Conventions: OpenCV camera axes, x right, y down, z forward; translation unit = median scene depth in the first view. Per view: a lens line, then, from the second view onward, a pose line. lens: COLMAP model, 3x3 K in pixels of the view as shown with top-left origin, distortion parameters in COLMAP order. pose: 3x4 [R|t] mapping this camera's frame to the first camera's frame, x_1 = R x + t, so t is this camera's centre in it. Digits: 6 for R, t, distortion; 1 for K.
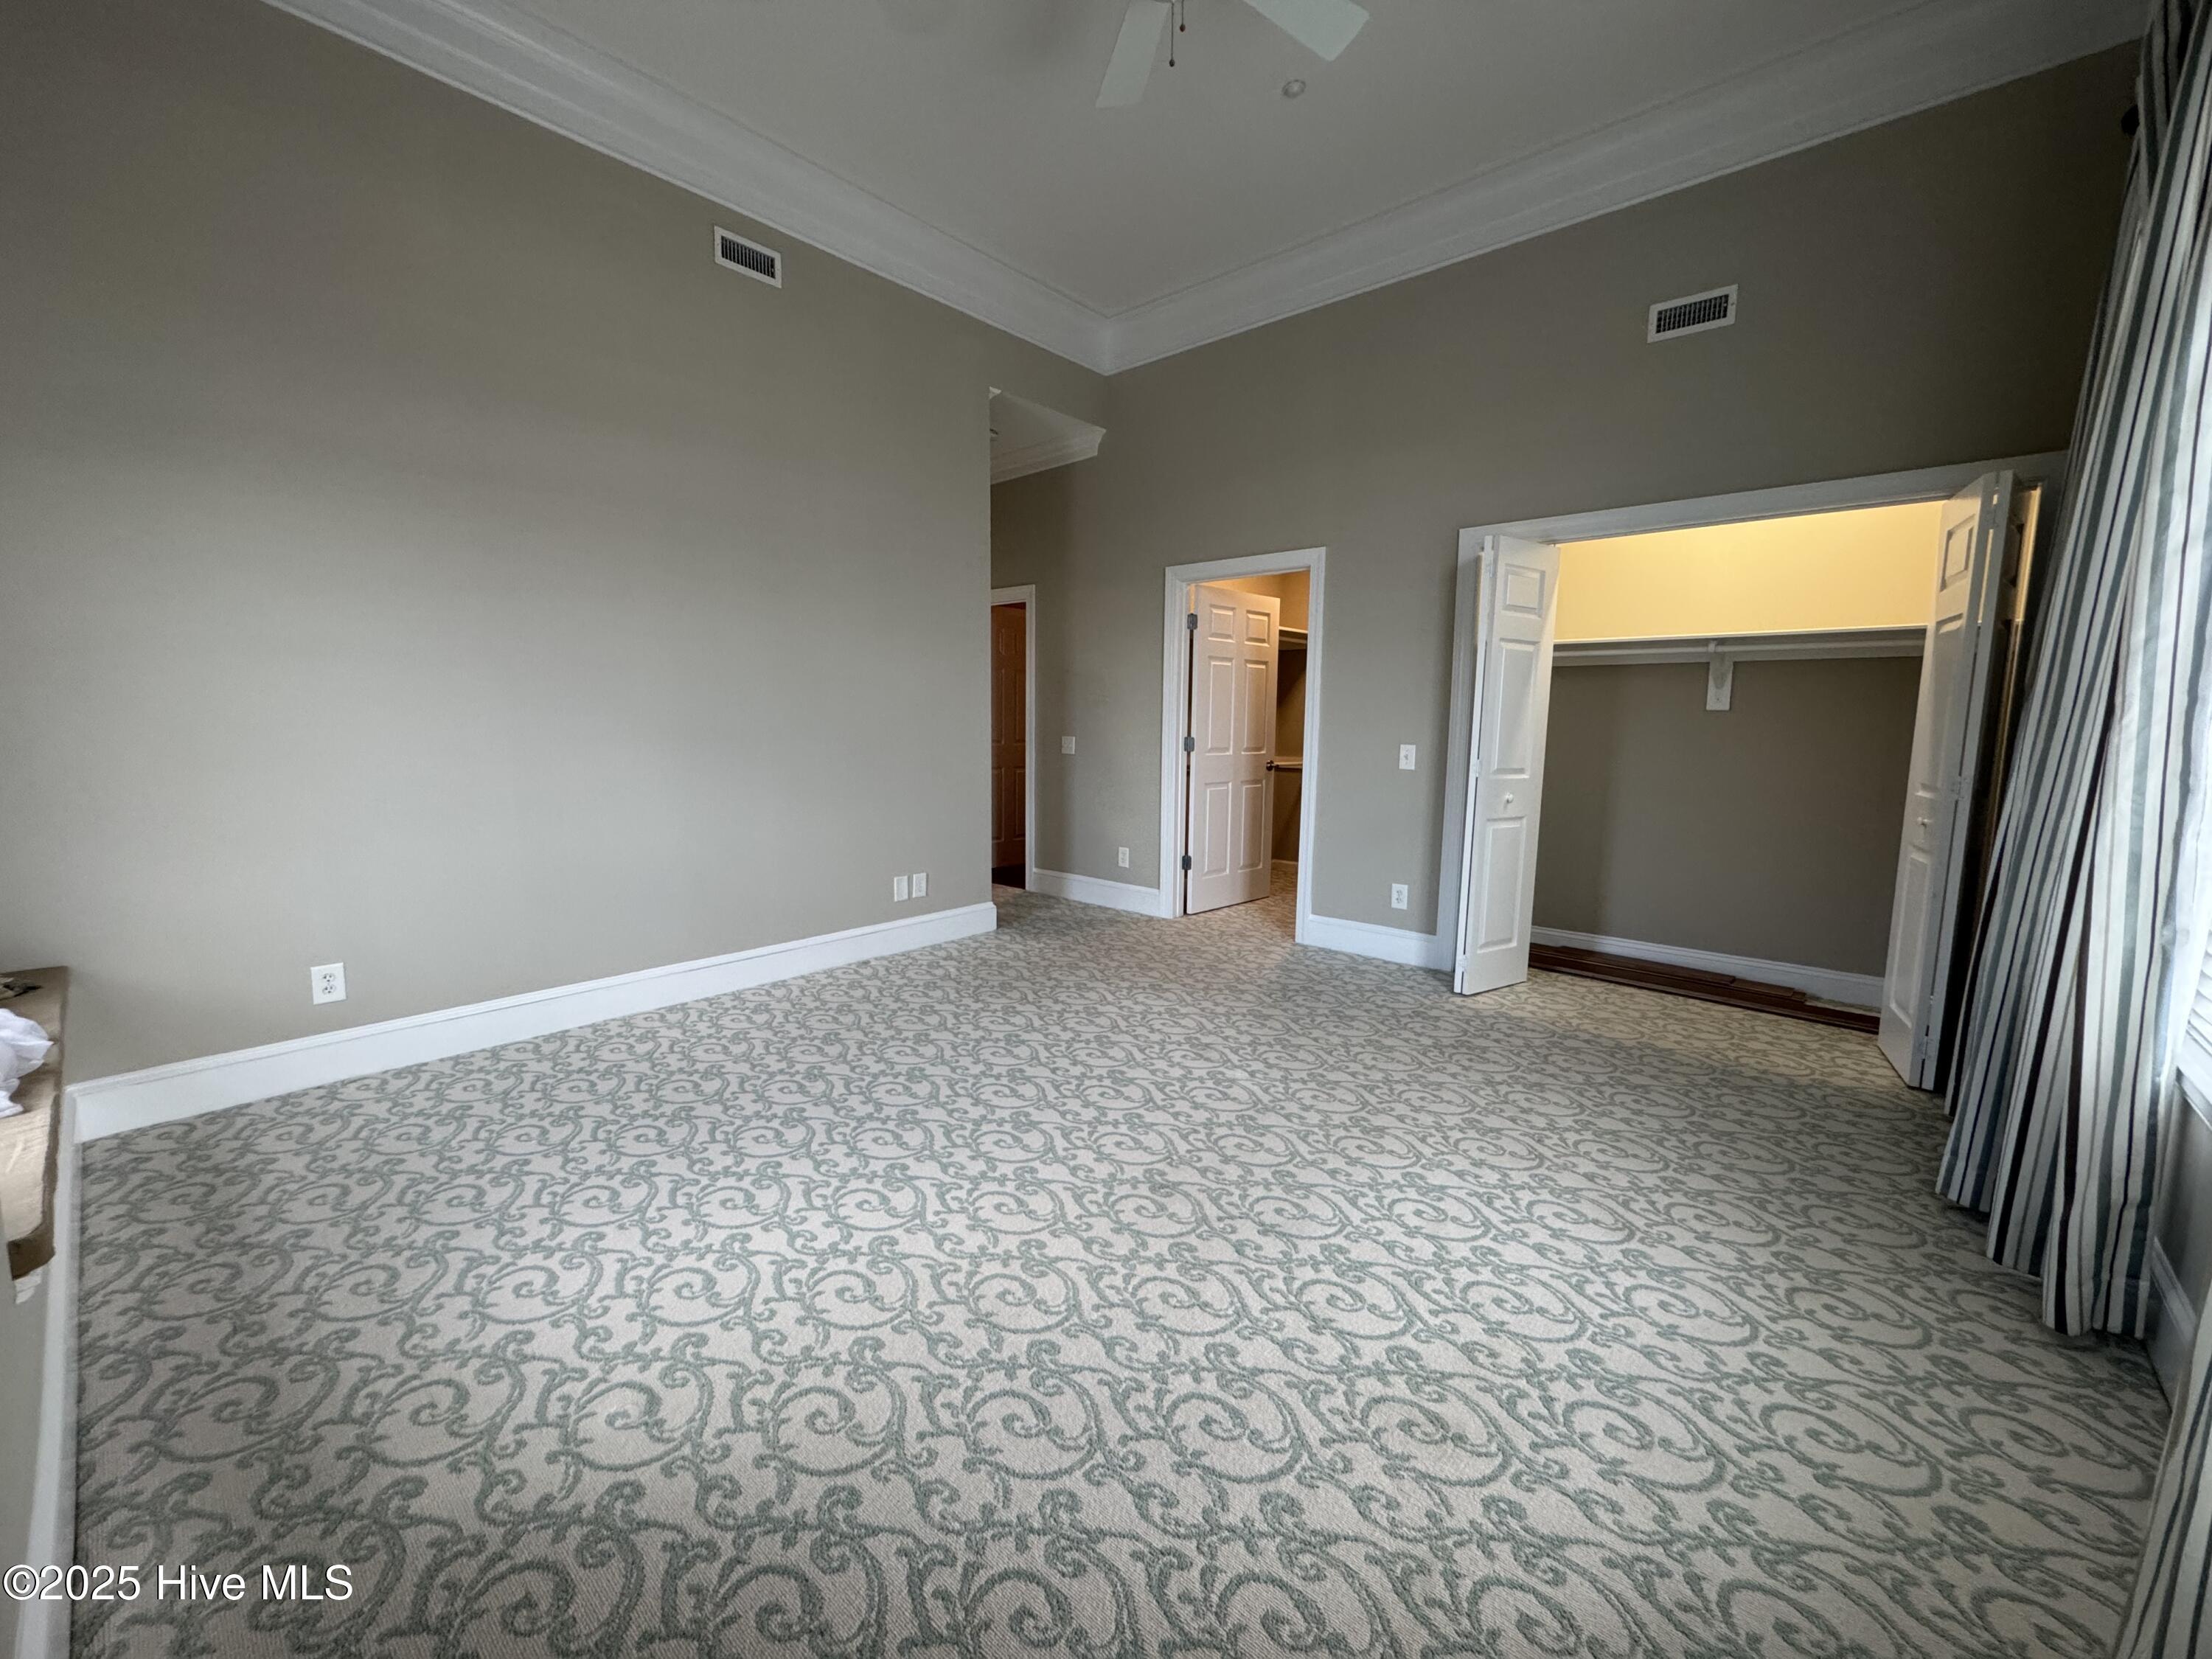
lens RADIAL K [[884.3, 0, 1110.9], [0, 884.3, 829.8], [0, 0, 1]] dist [-0.000980, -0.000162]
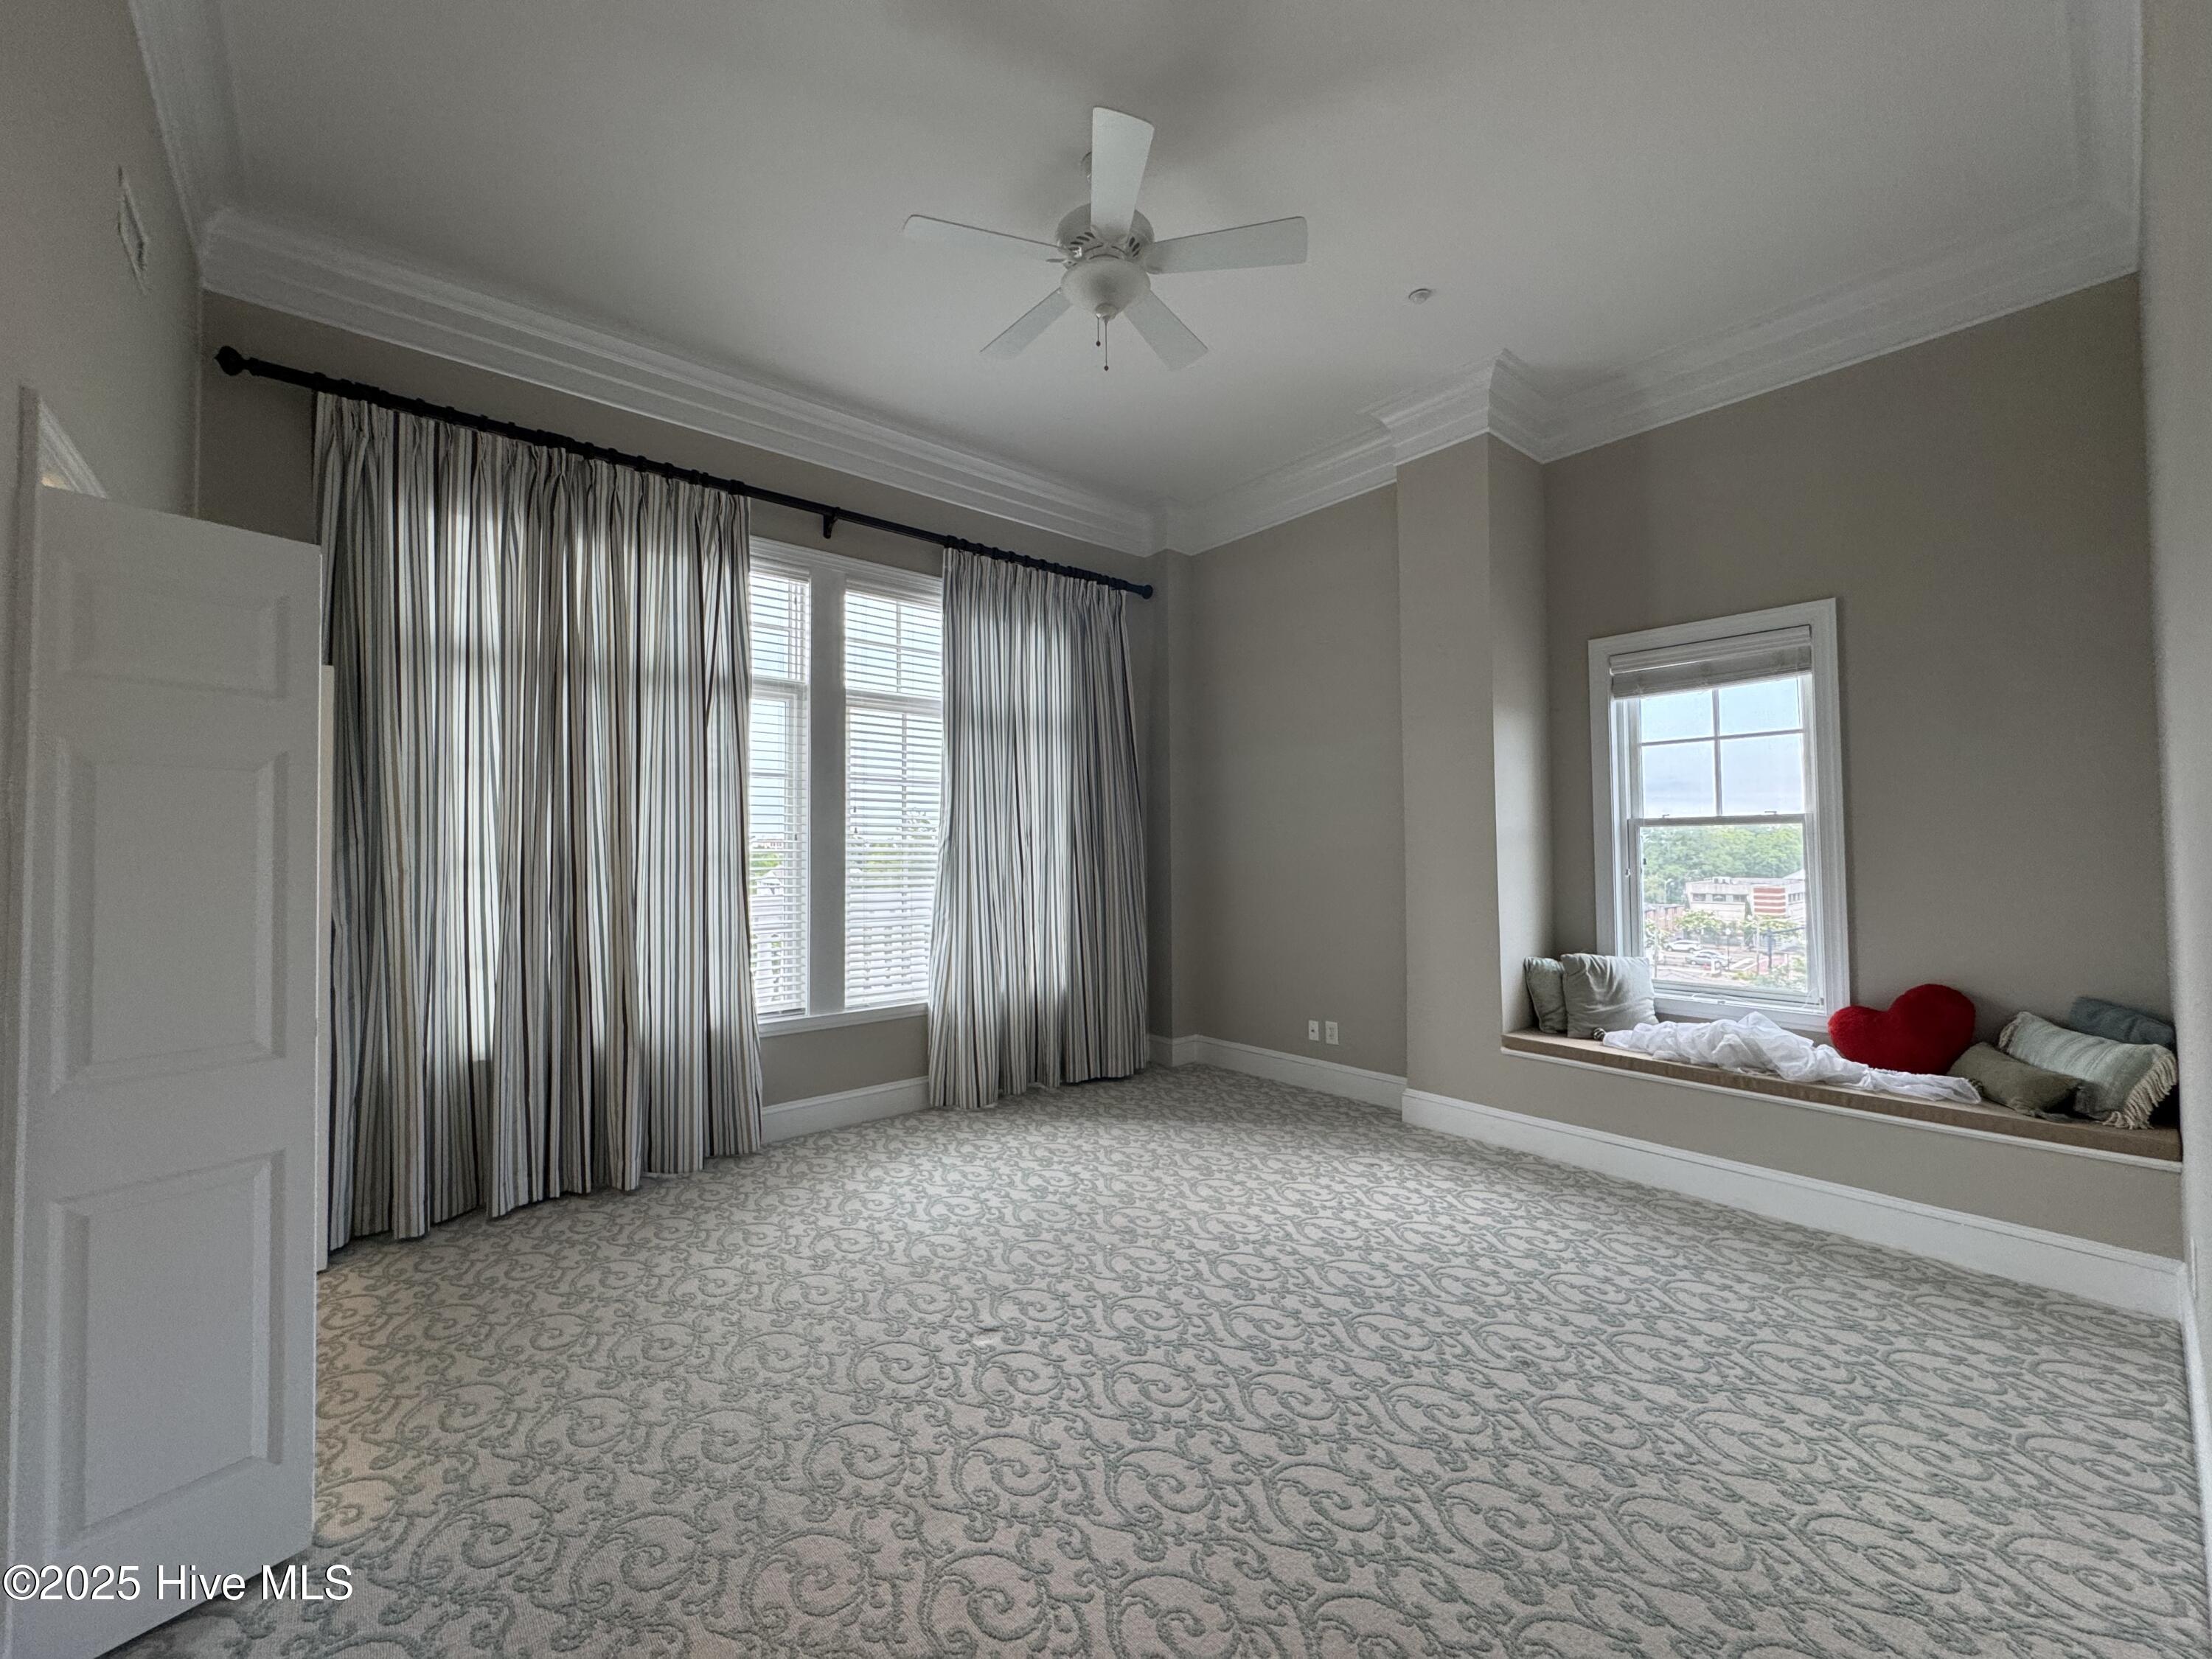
lens RADIAL K [[884.3, 0, 1103.5], [0, 884.3, 832.9], [0, 0, 1]] dist [-0.000980, -0.000162]
pose [[-0.989051, 0.000710, 0.147569, -0.123063], [0.016571, 0.994198, 0.106278, -0.403362], [-0.146638, 0.107559, -0.983325, 2.593208]]
